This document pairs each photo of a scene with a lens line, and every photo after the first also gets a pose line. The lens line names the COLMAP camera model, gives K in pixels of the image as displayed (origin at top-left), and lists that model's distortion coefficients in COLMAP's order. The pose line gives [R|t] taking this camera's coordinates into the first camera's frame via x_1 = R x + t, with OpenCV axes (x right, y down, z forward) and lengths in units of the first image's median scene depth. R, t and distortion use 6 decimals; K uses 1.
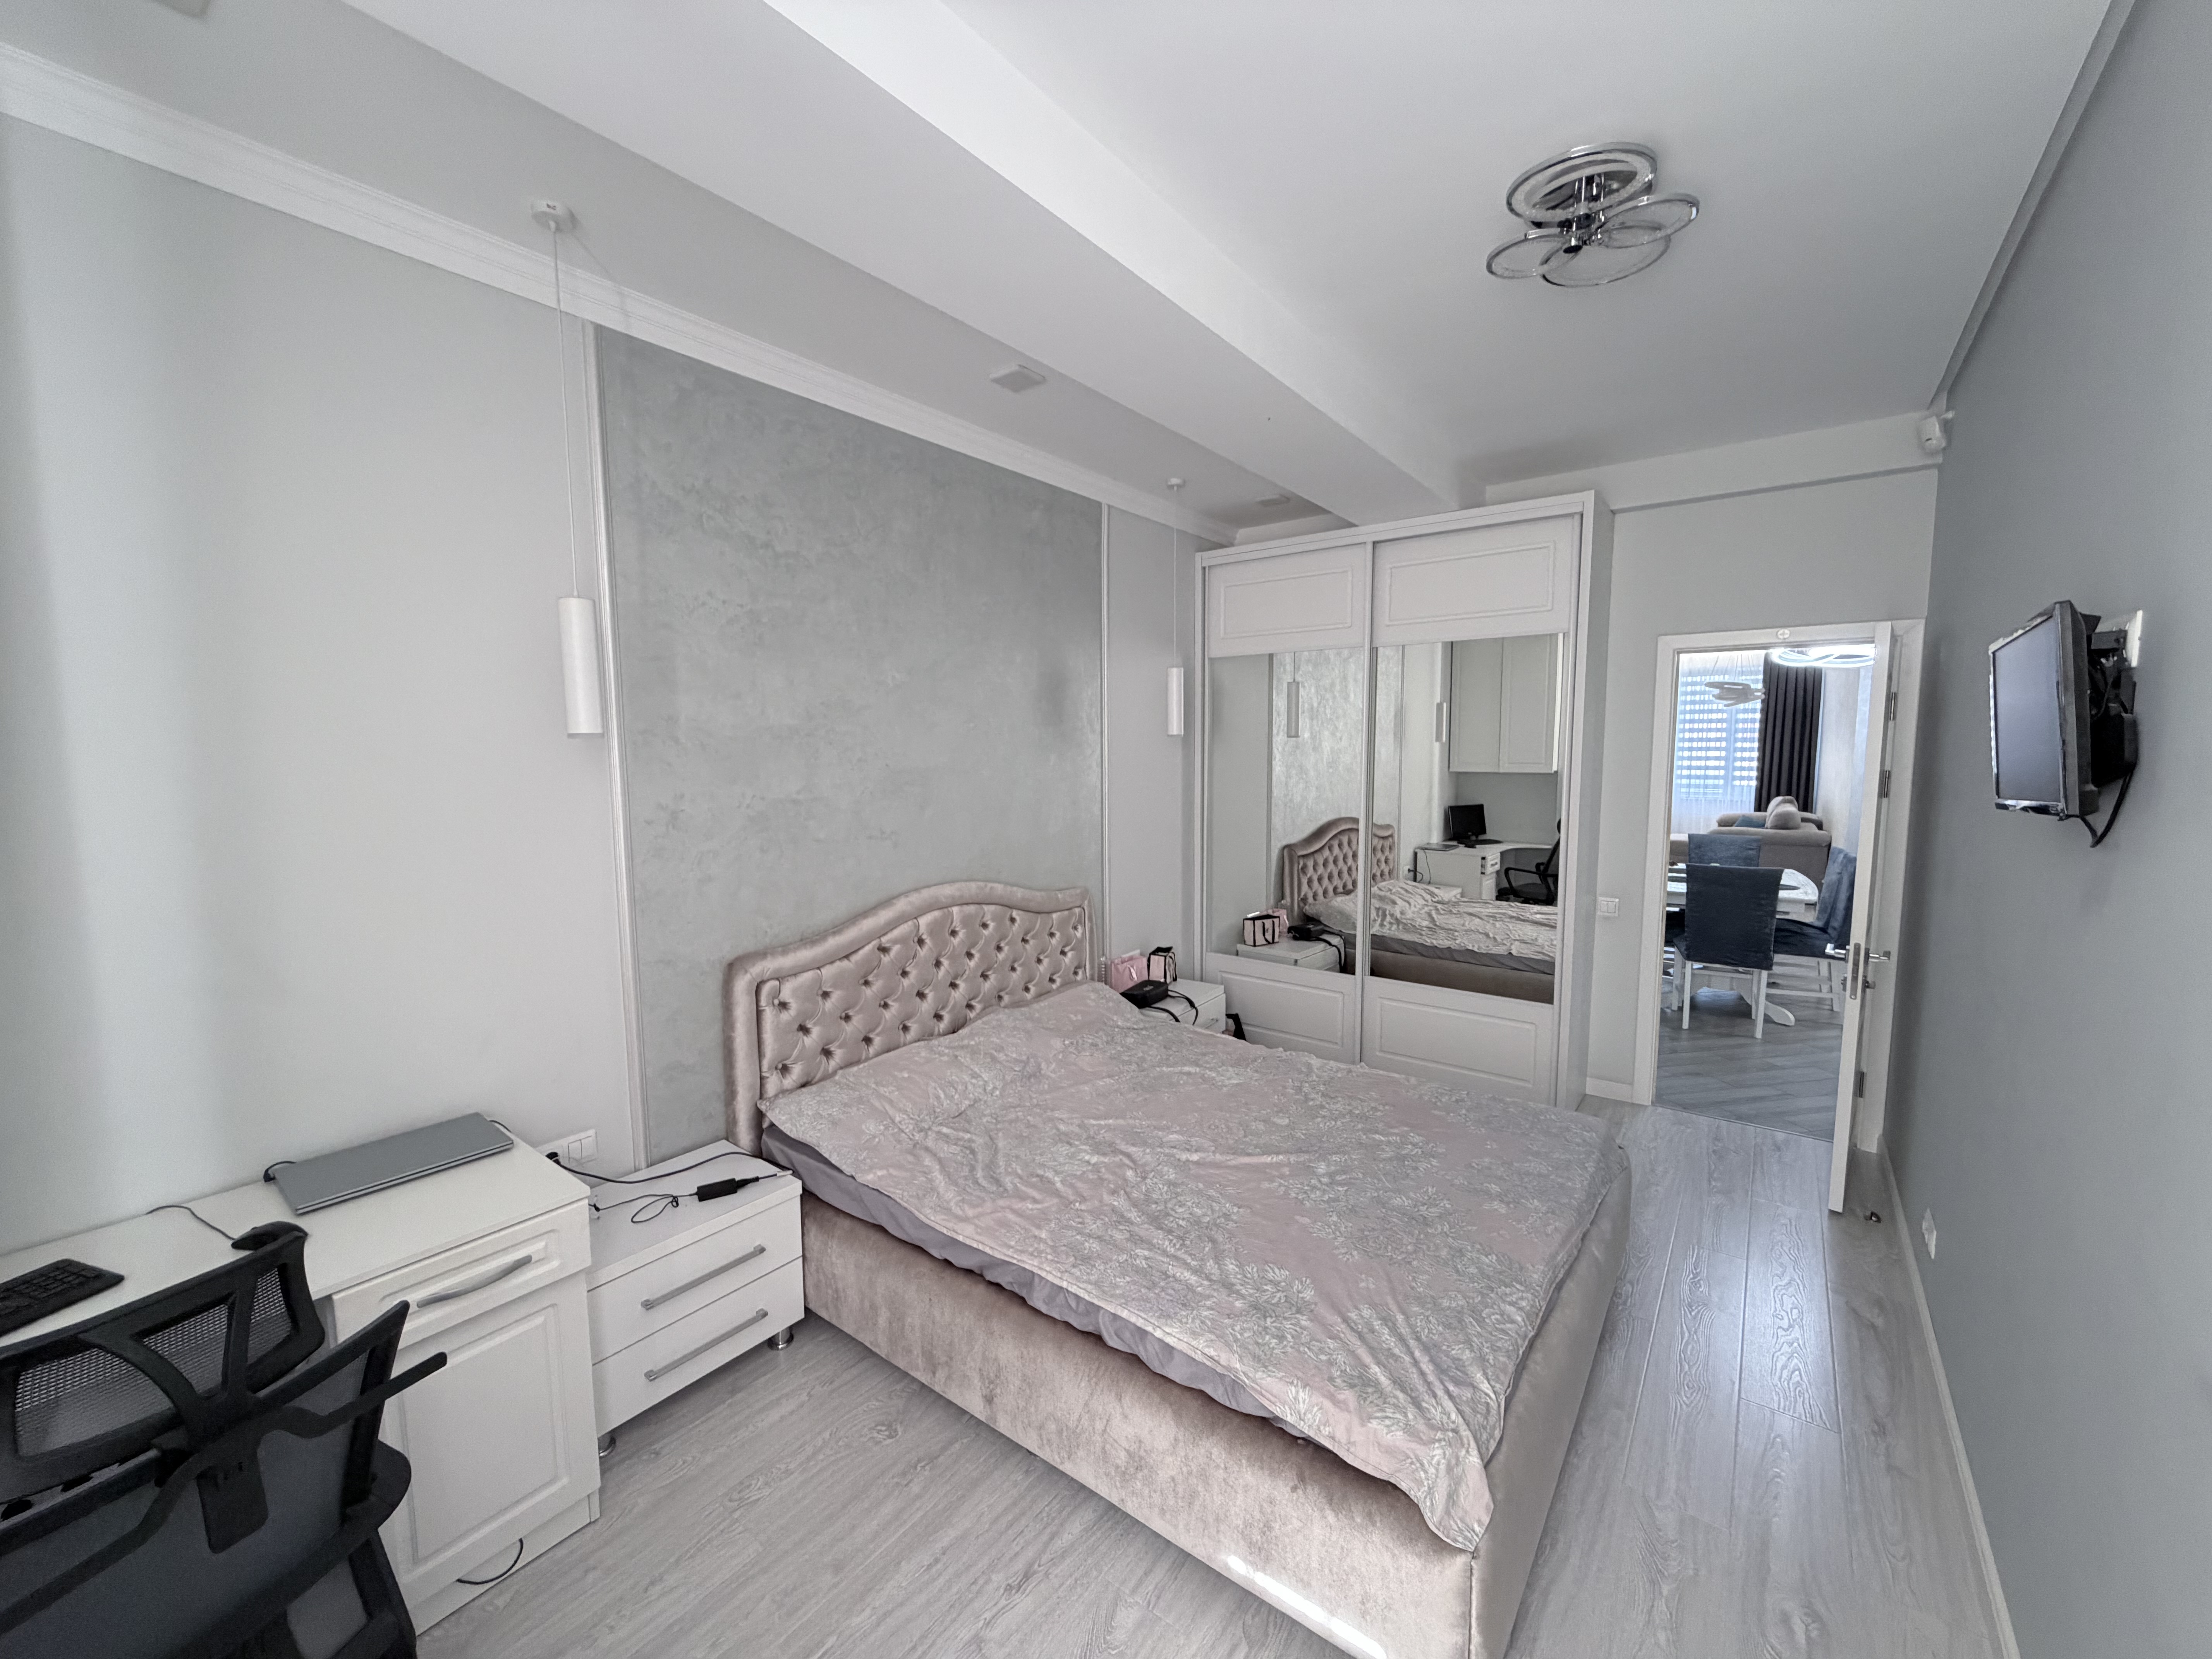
lens RADIAL K [[881.5, 0, 1106.4], [0, 881.5, 832.1], [0, 0, 1]] dist [-0.009024, 0.001649]
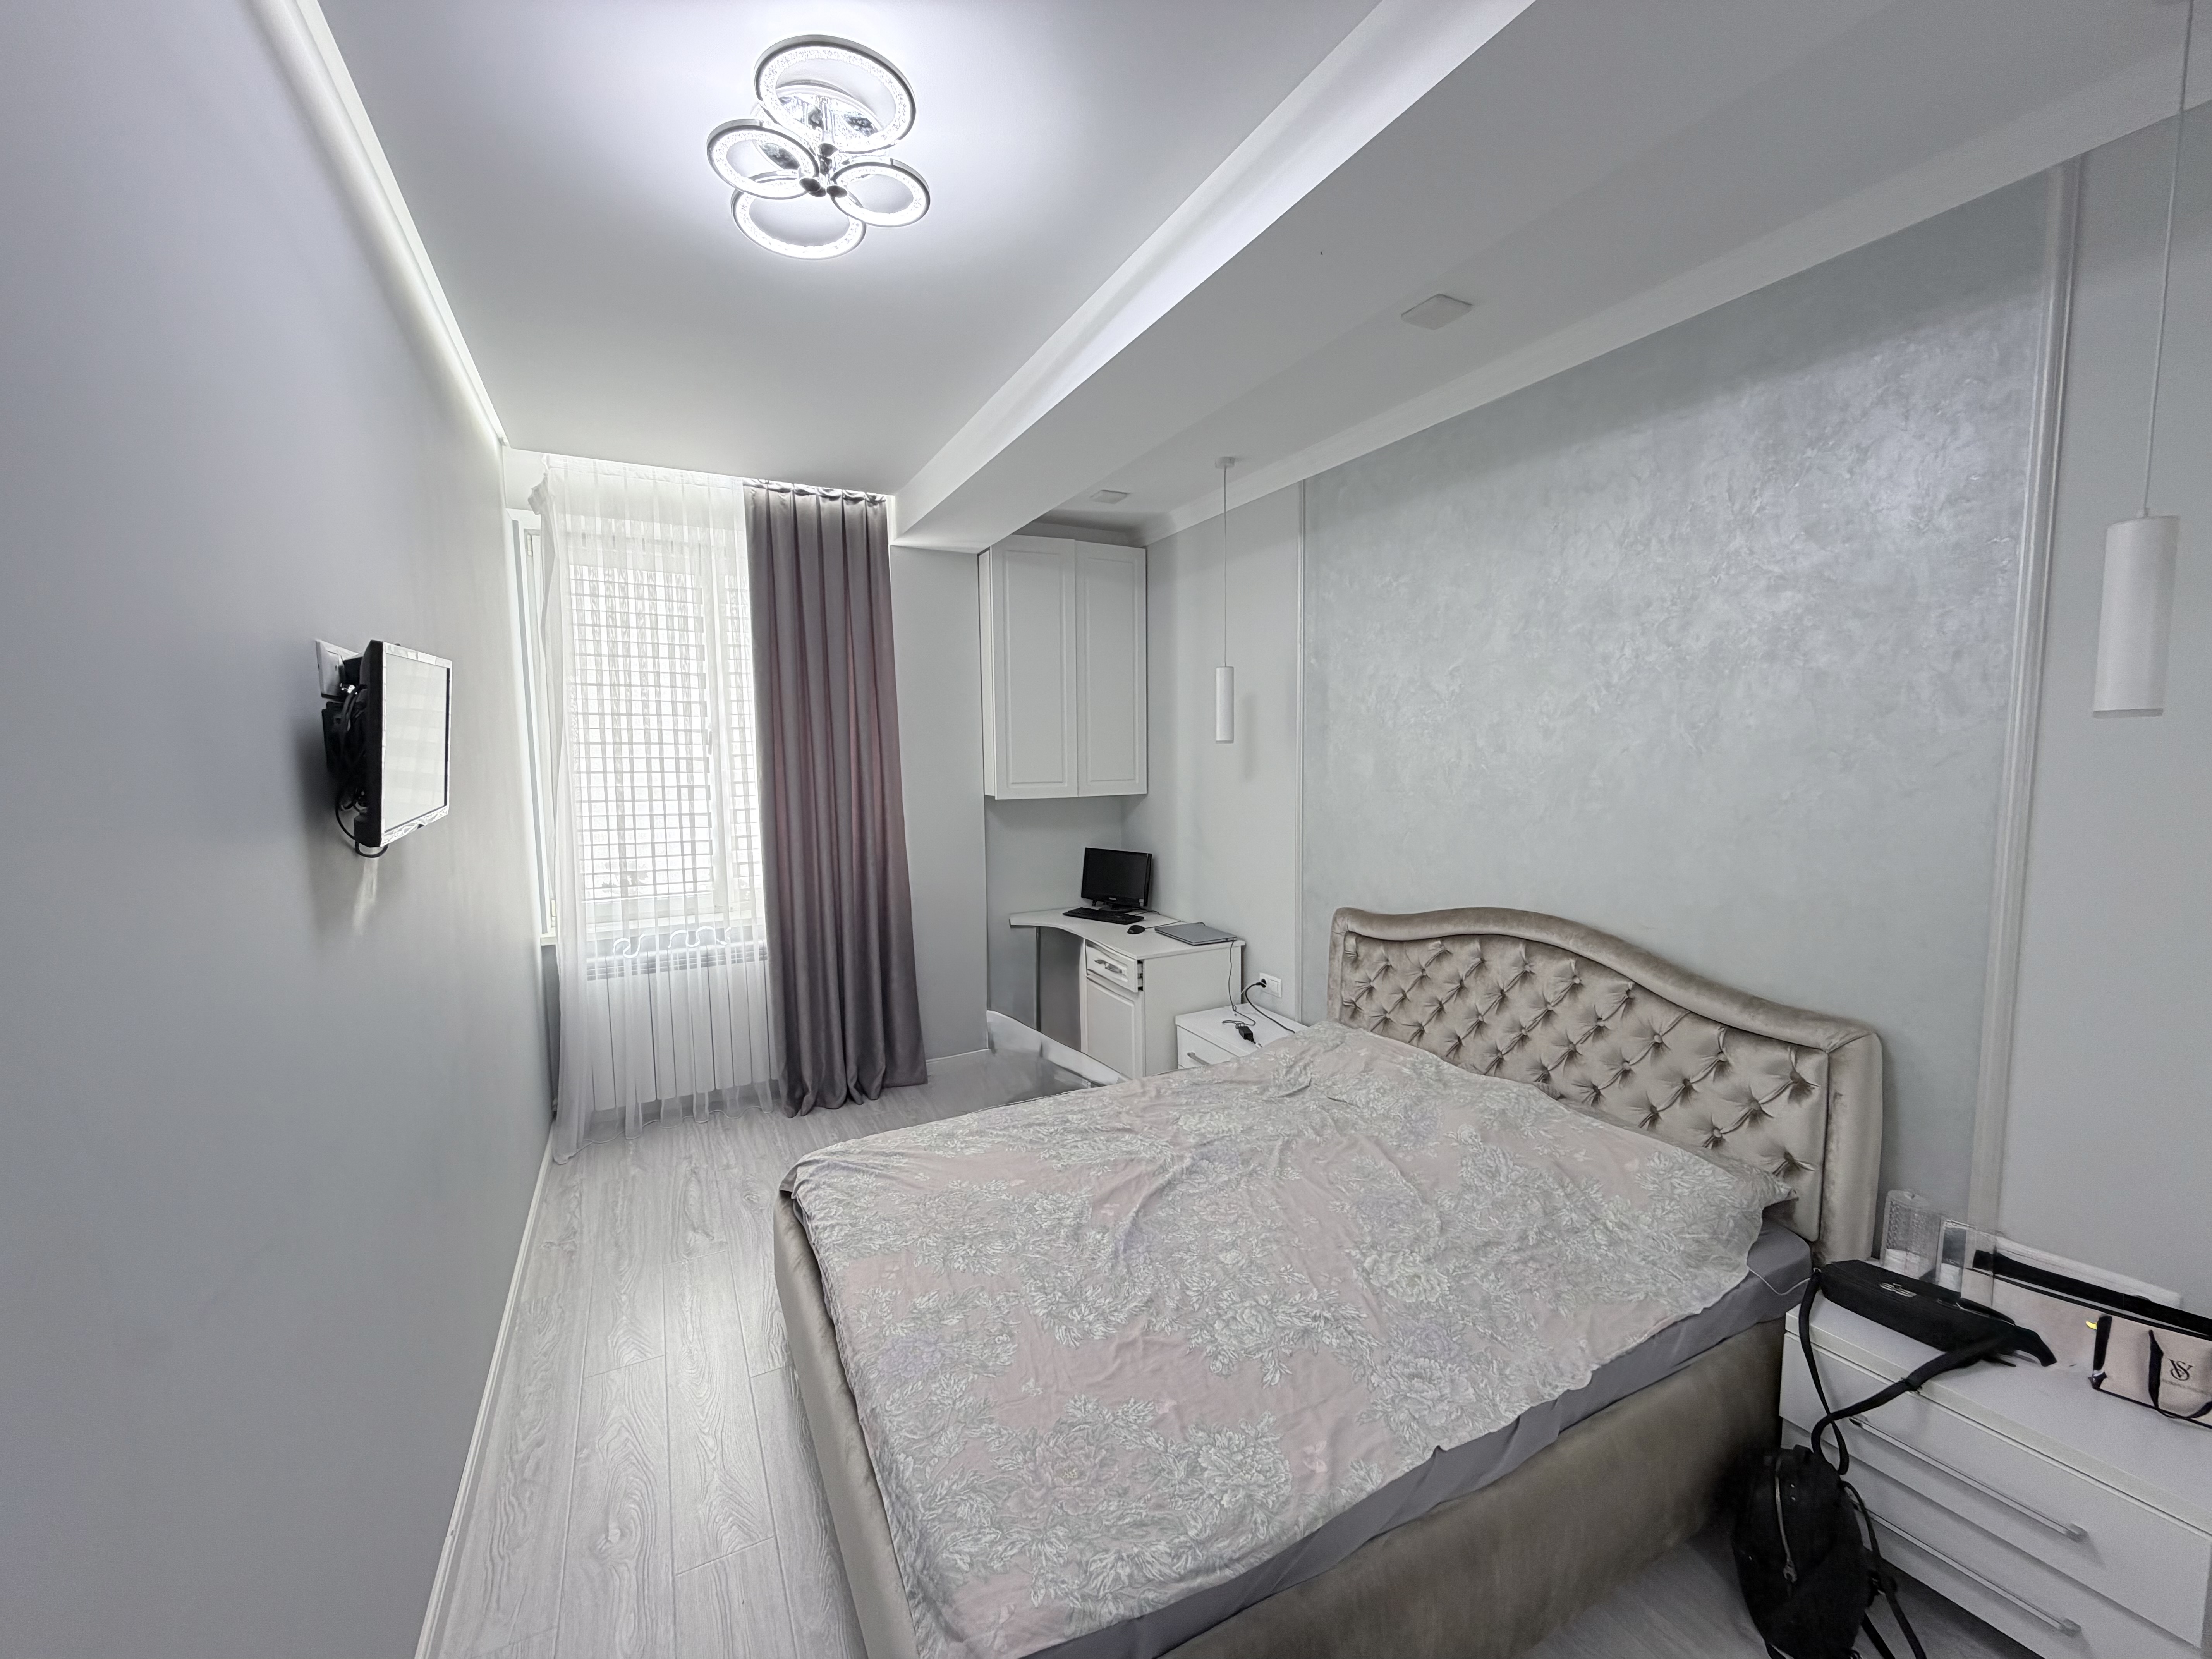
lens RADIAL K [[881.5, 0, 1095.8], [0, 881.5, 834.6], [0, 0, 1]] dist [-0.009024, 0.001649]
pose [[-0.451951, 0.102741, -0.886106, 0.972897], [-0.067806, 0.986515, 0.148967, -0.140444], [0.889462, 0.127409, -0.438890, 1.323086]]
